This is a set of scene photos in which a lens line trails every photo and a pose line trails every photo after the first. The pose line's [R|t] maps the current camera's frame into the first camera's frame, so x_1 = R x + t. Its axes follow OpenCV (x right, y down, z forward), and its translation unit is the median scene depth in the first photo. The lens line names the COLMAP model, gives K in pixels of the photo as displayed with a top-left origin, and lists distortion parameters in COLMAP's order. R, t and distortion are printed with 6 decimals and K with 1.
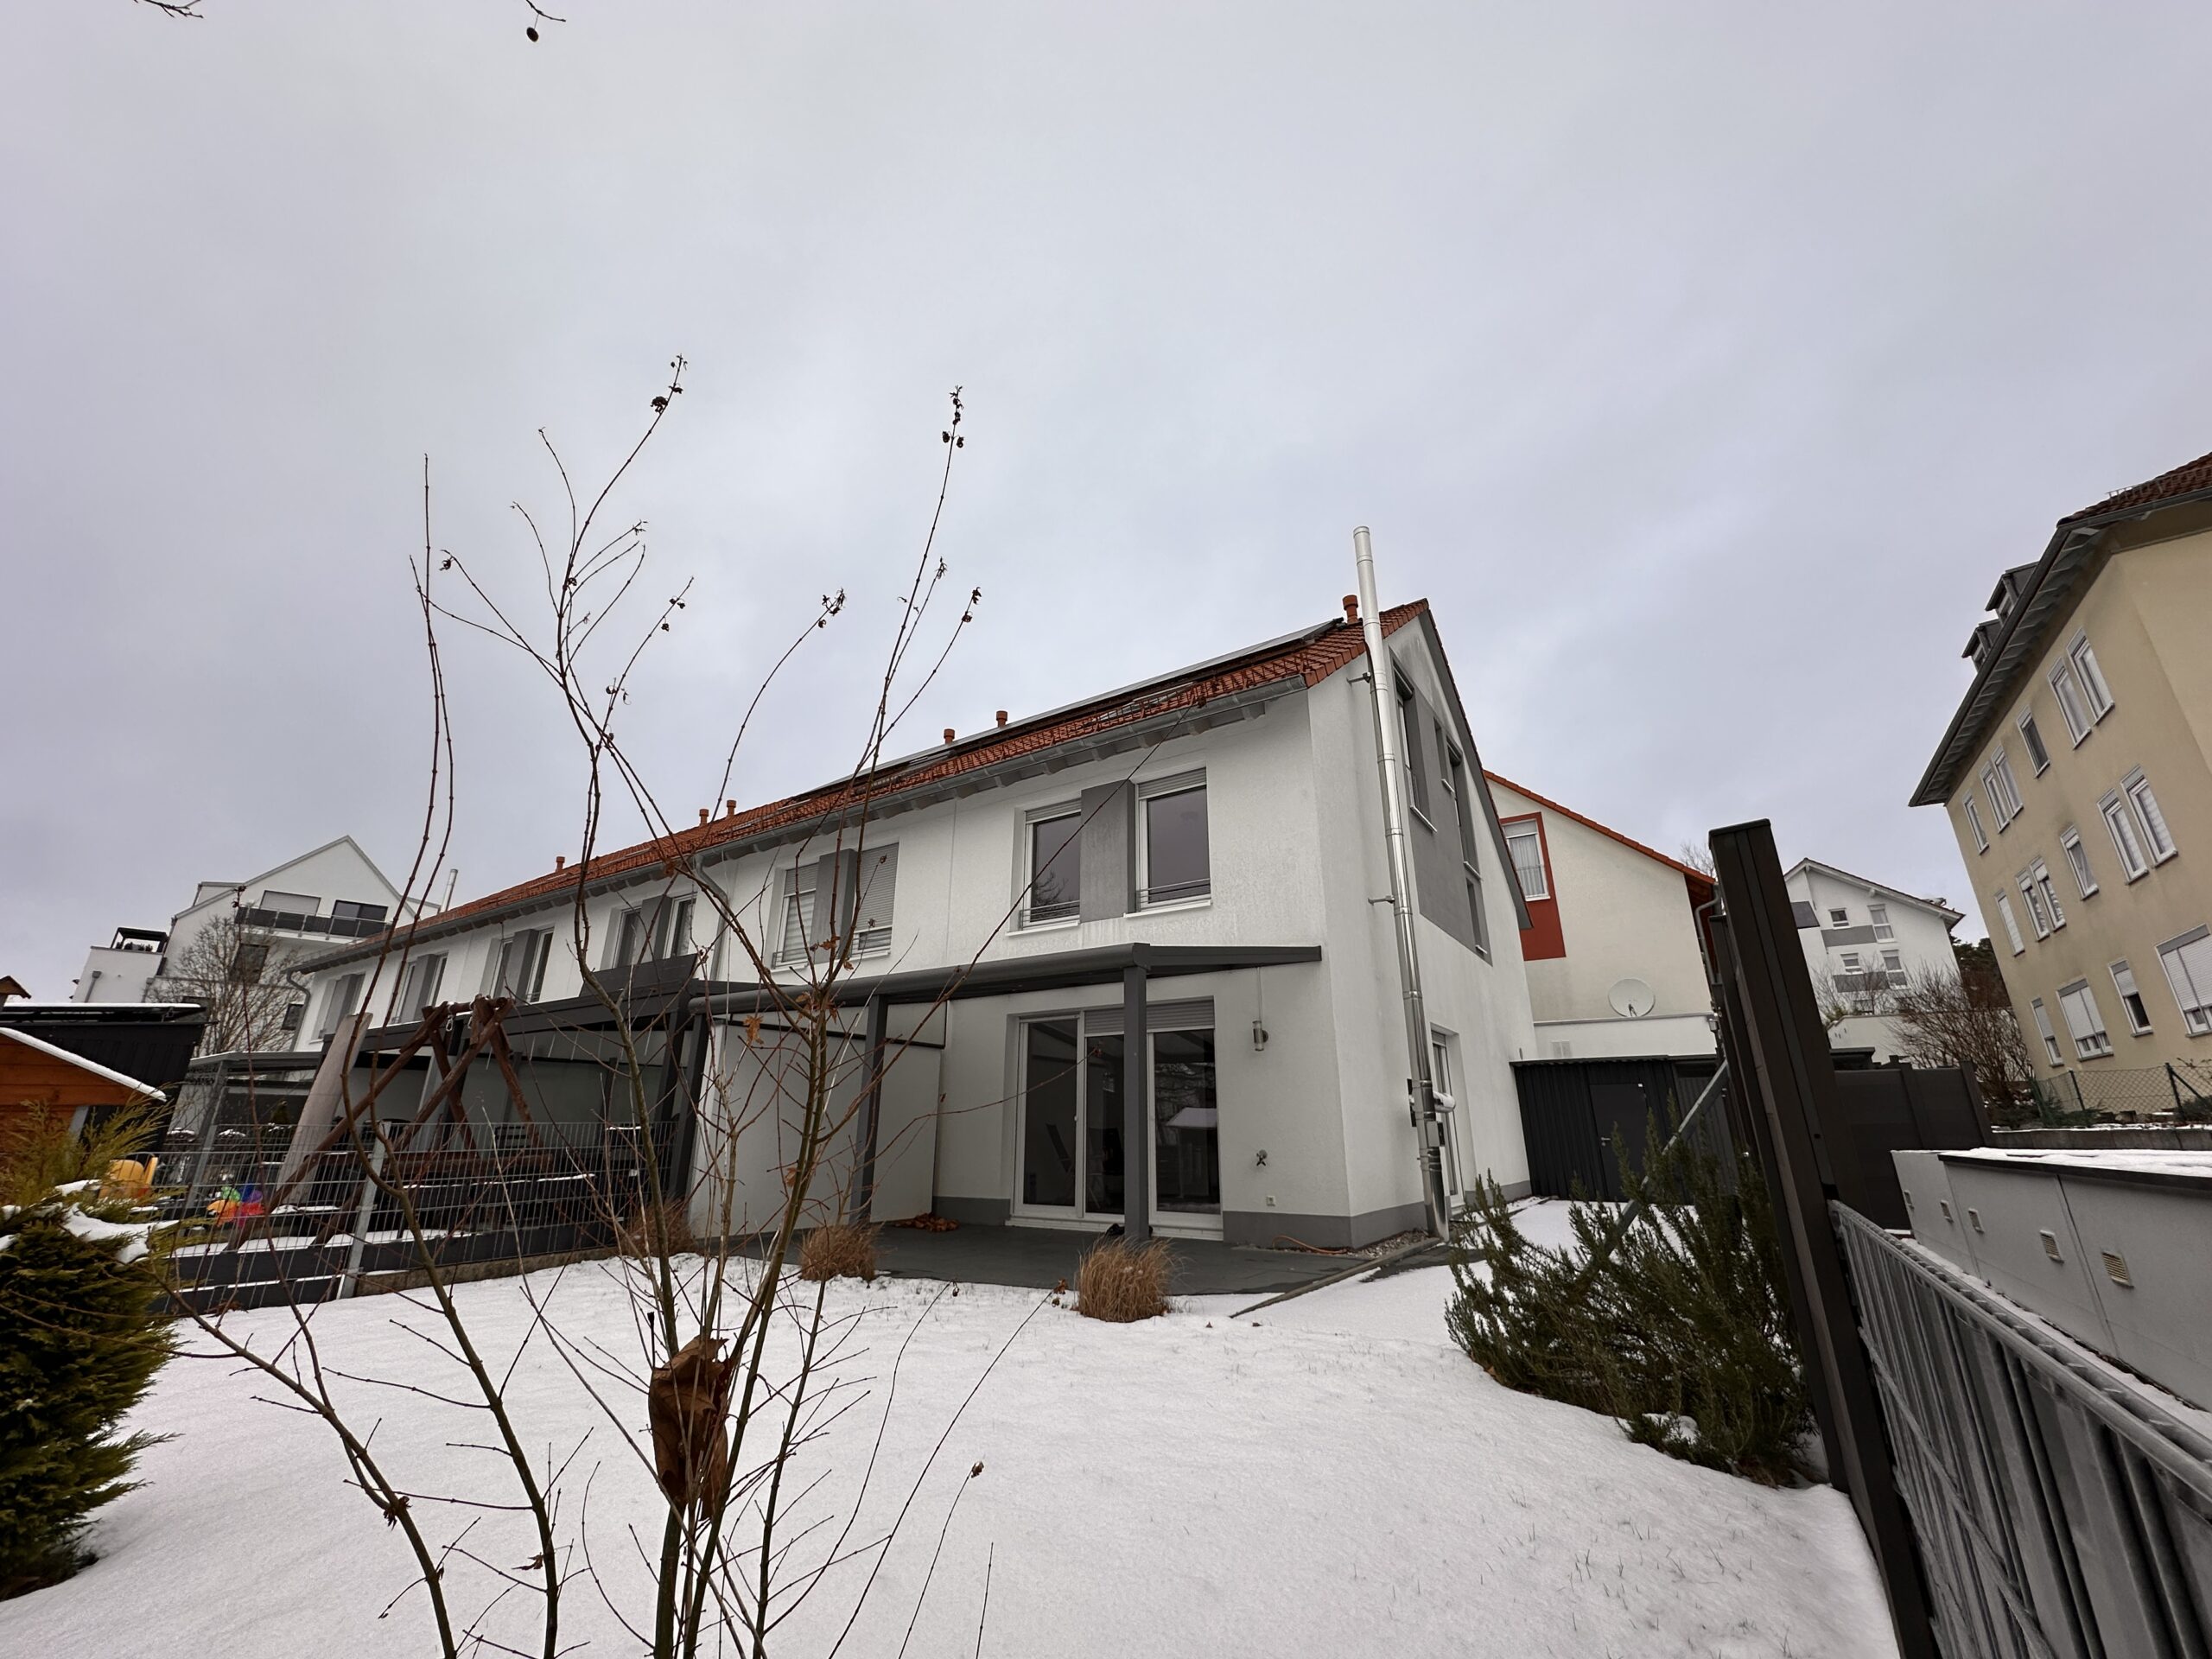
lens RADIAL K [[879.4, 0, 1104.5], [0, 879.4, 831.8], [0, 0, 1]] dist [-0.001983, 0.000353]
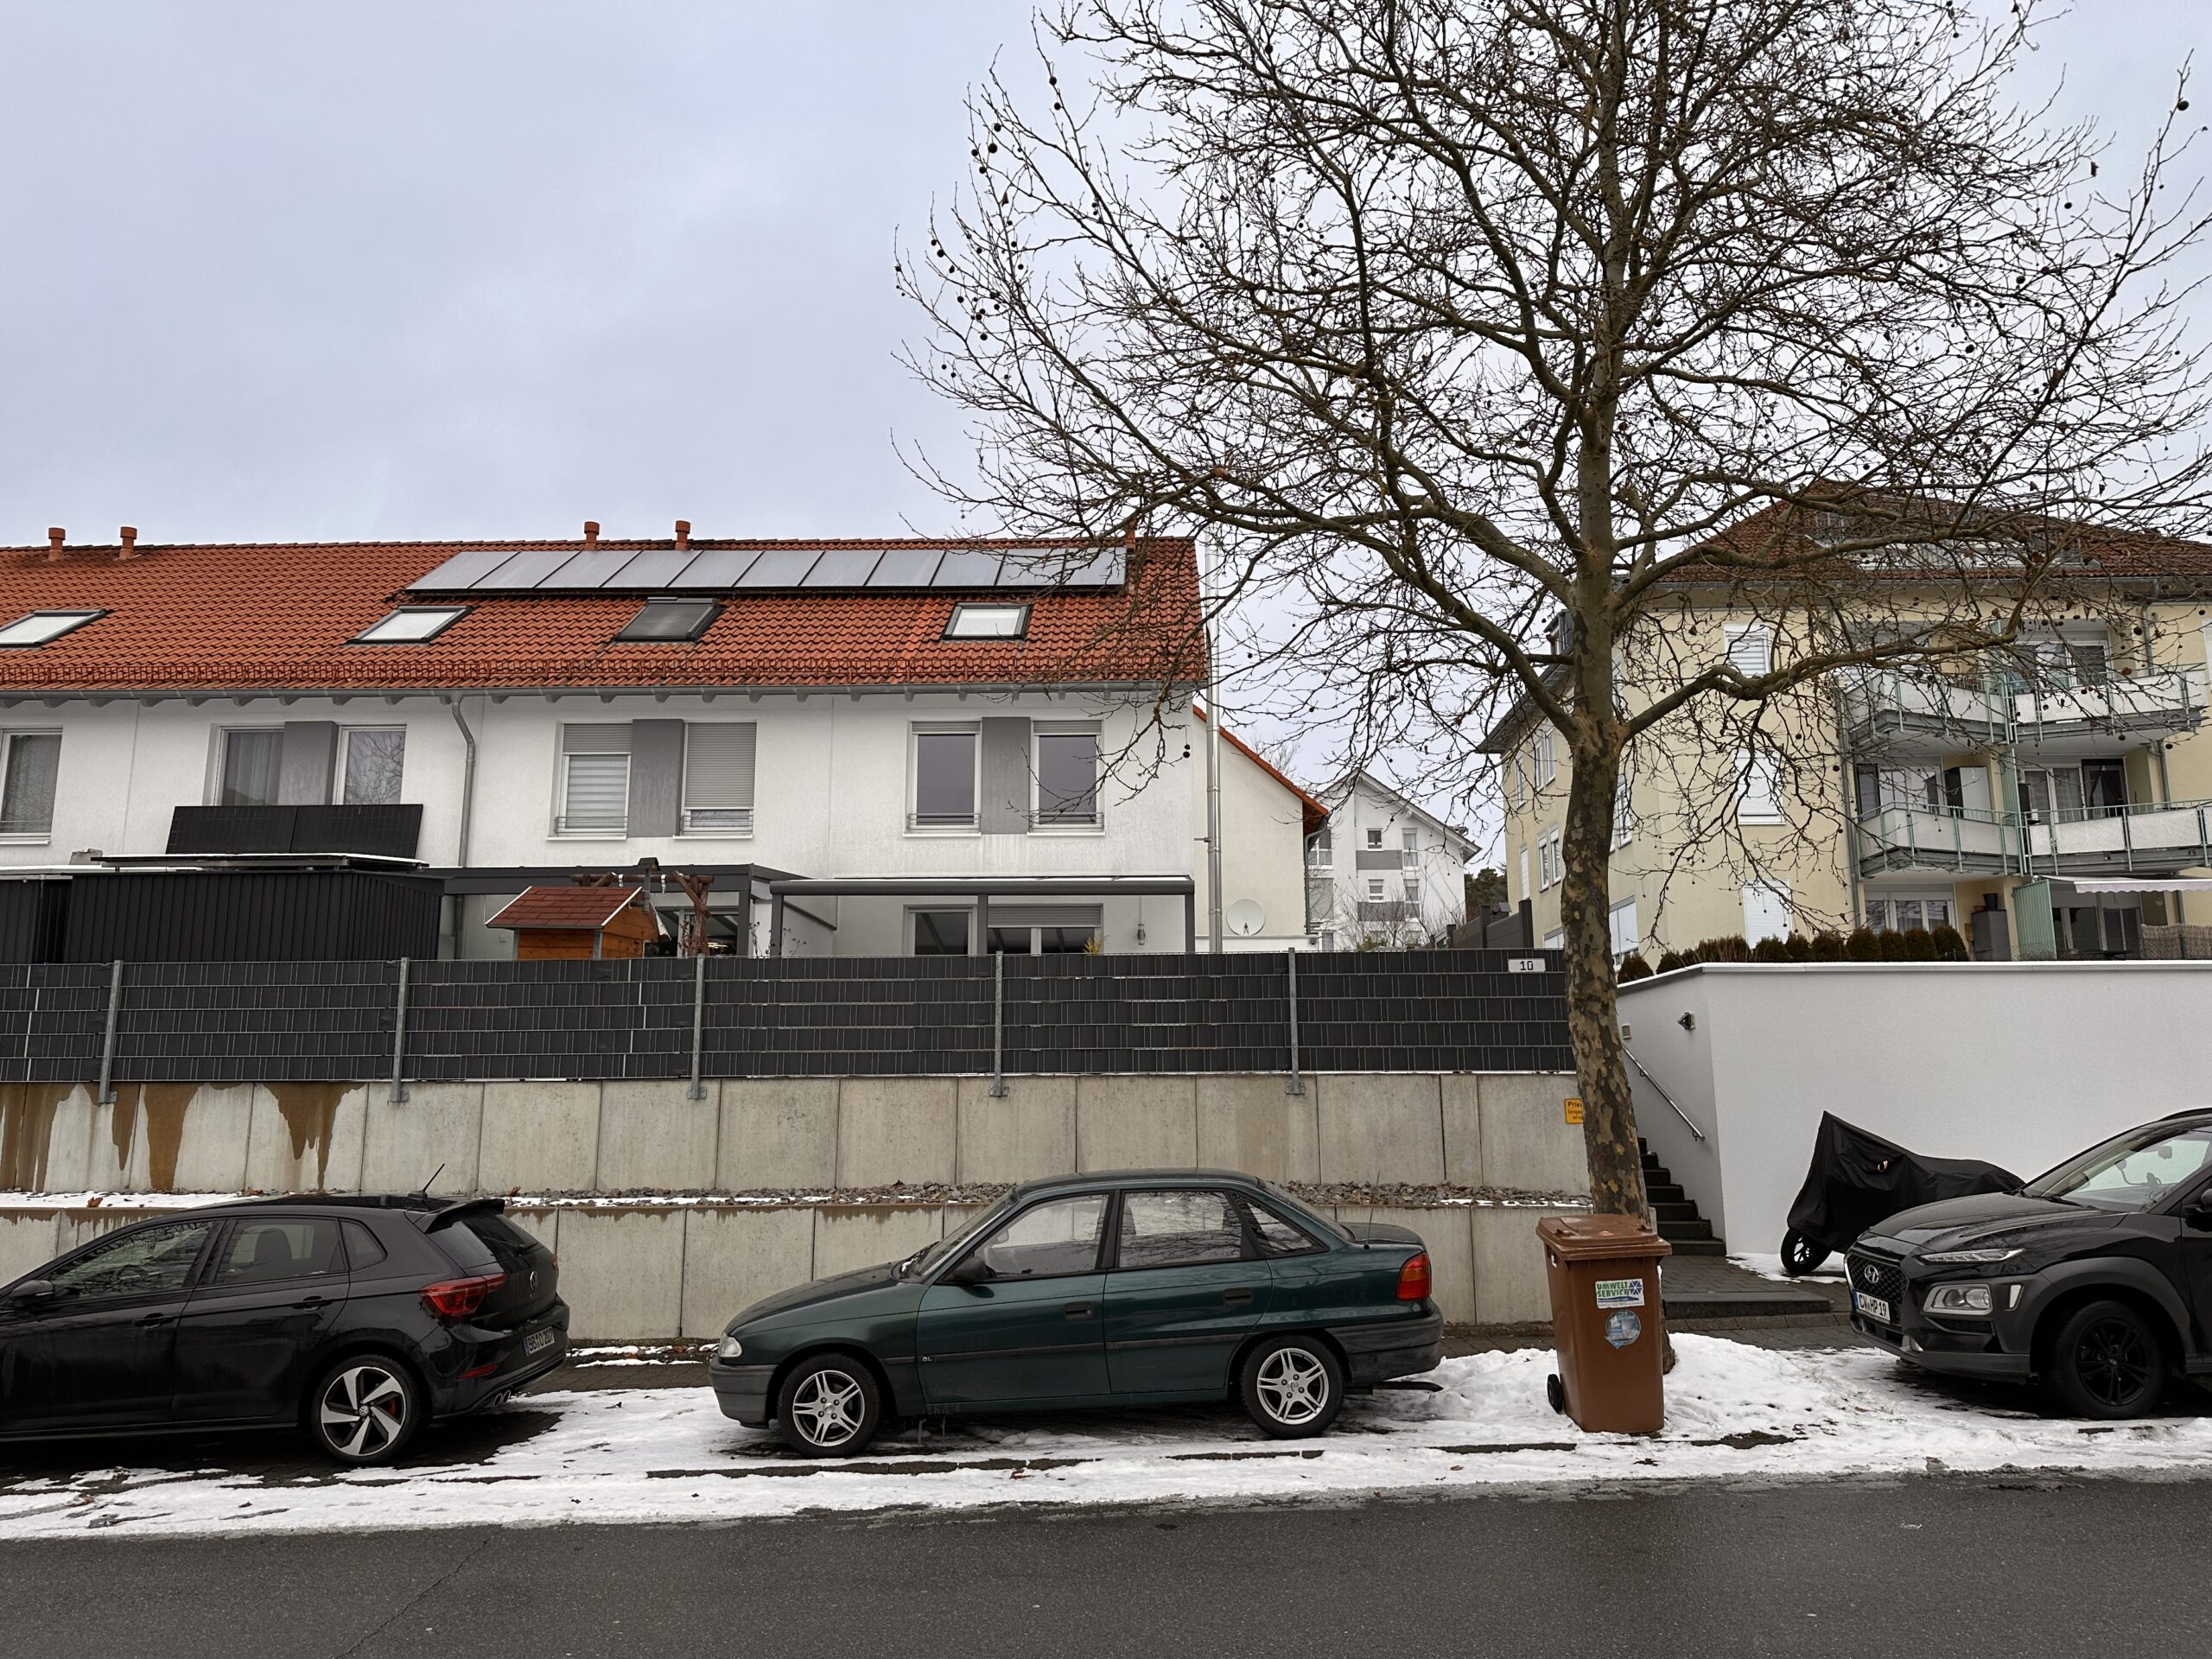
lens RADIAL K [[1520.2, 0, 1107.2], [0, 1520.2, 839.3], [0, 0, 1]] dist [0.060970, 0.000341]
pose [[0.850157, 0.085988, 0.519460, -0.610140], [-0.167982, 0.979314, 0.112813, -0.094948], [-0.499014, -0.183169, 0.847015, -0.527690]]
